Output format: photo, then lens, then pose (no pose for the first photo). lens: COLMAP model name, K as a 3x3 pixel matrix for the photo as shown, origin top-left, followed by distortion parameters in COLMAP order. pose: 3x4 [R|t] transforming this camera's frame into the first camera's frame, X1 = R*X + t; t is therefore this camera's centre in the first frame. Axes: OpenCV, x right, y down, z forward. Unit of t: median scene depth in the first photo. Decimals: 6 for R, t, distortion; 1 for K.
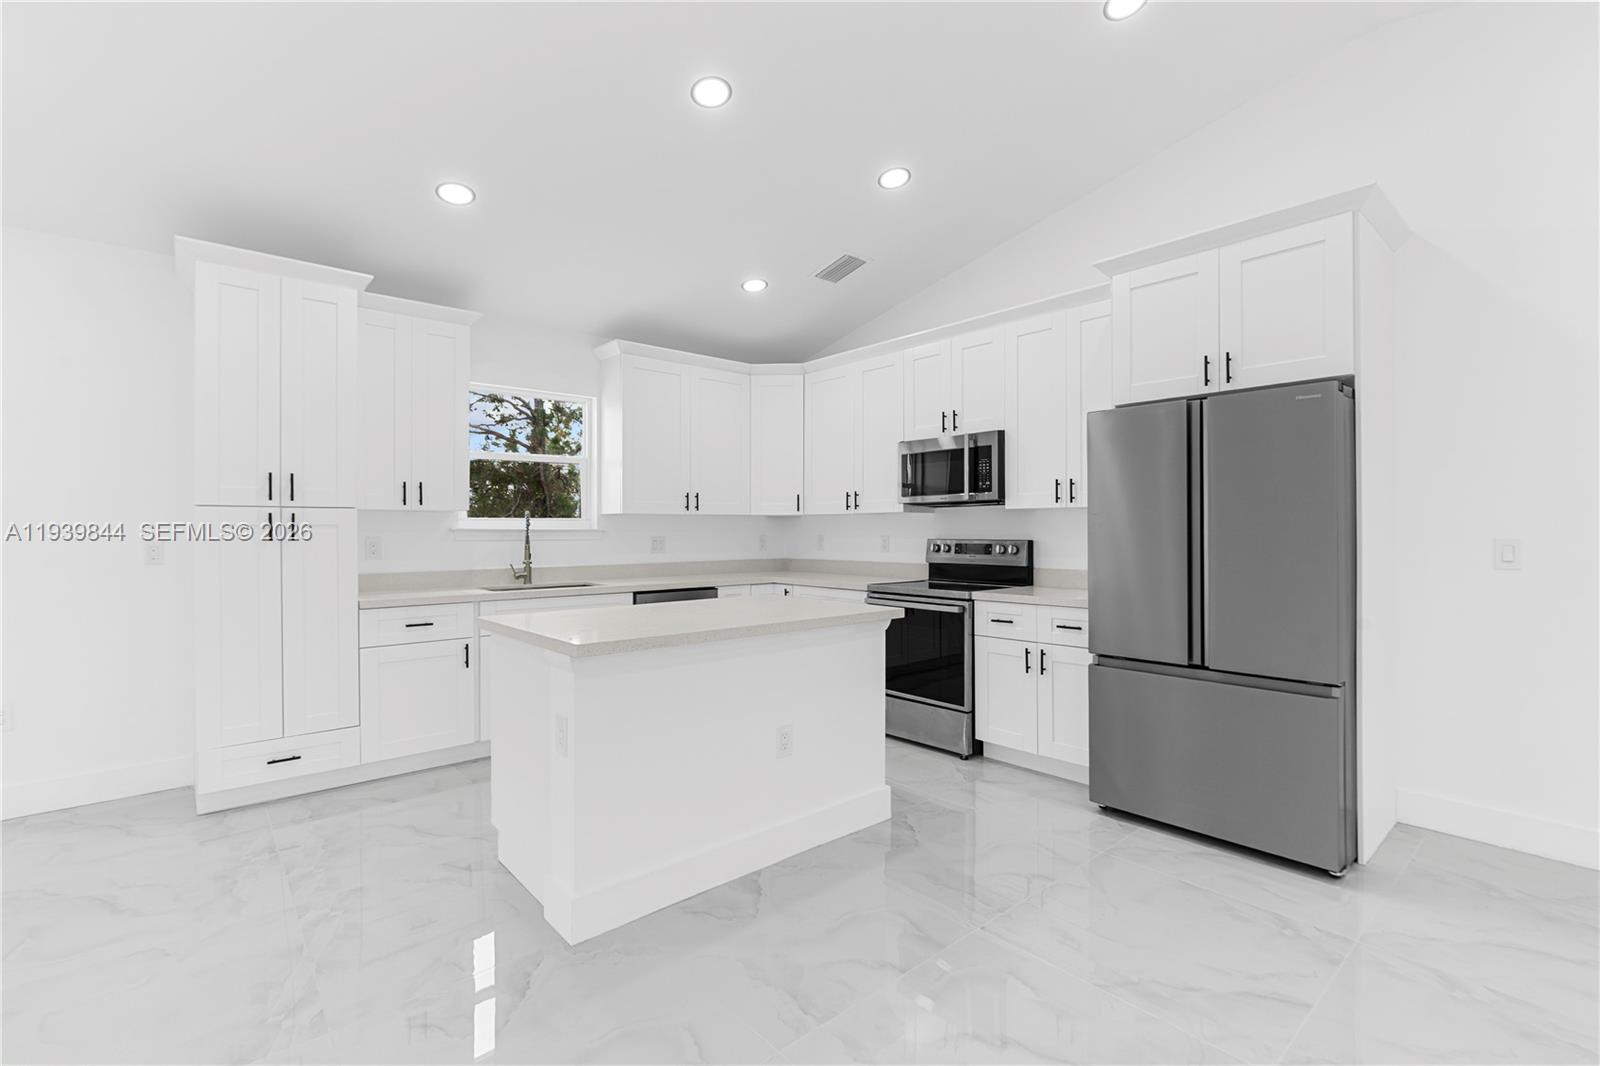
lens RADIAL K [[718.1, 0, 807.2], [0, 718.1, 532.8], [0, 0, 1]] dist [-0.004400, -0.000325]
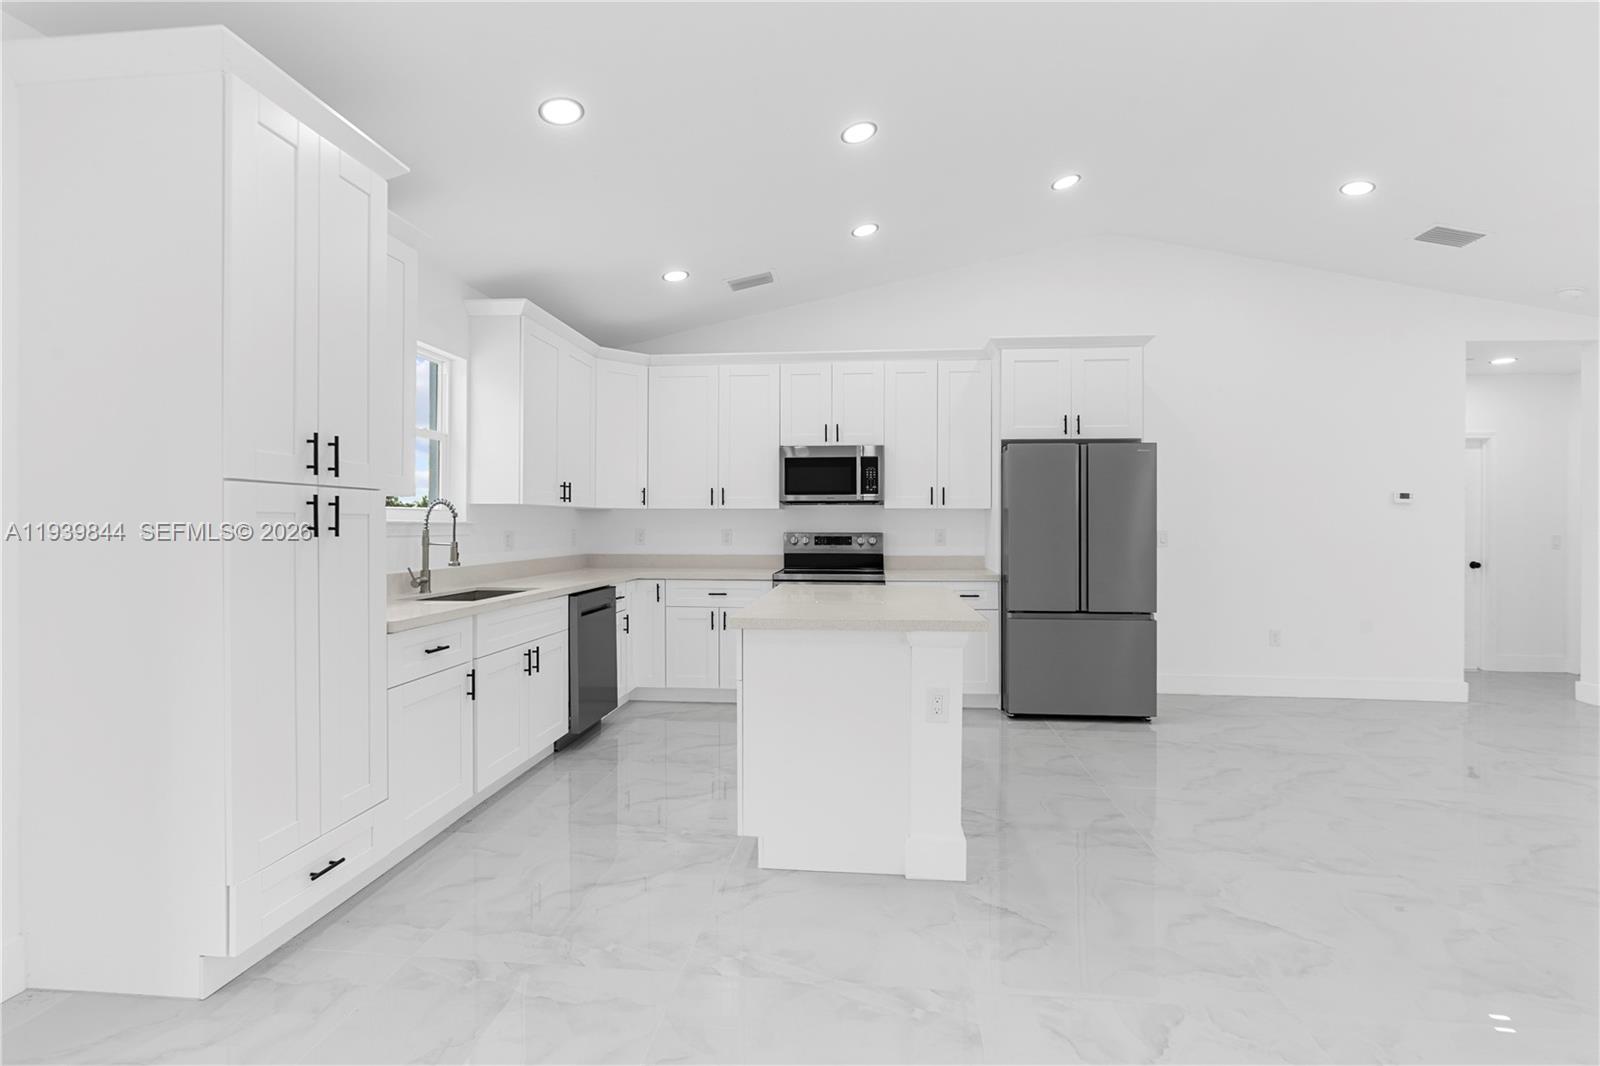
lens RADIAL K [[718.1, 0, 811.9], [0, 718.1, 530.3], [0, 0, 1]] dist [-0.004400, -0.000325]
pose [[0.730187, -0.001256, 0.683247, -0.654953], [-0.001841, 0.999991, 0.003805, 0.000634], [-0.683245, -0.004037, 0.730178, 0.161198]]
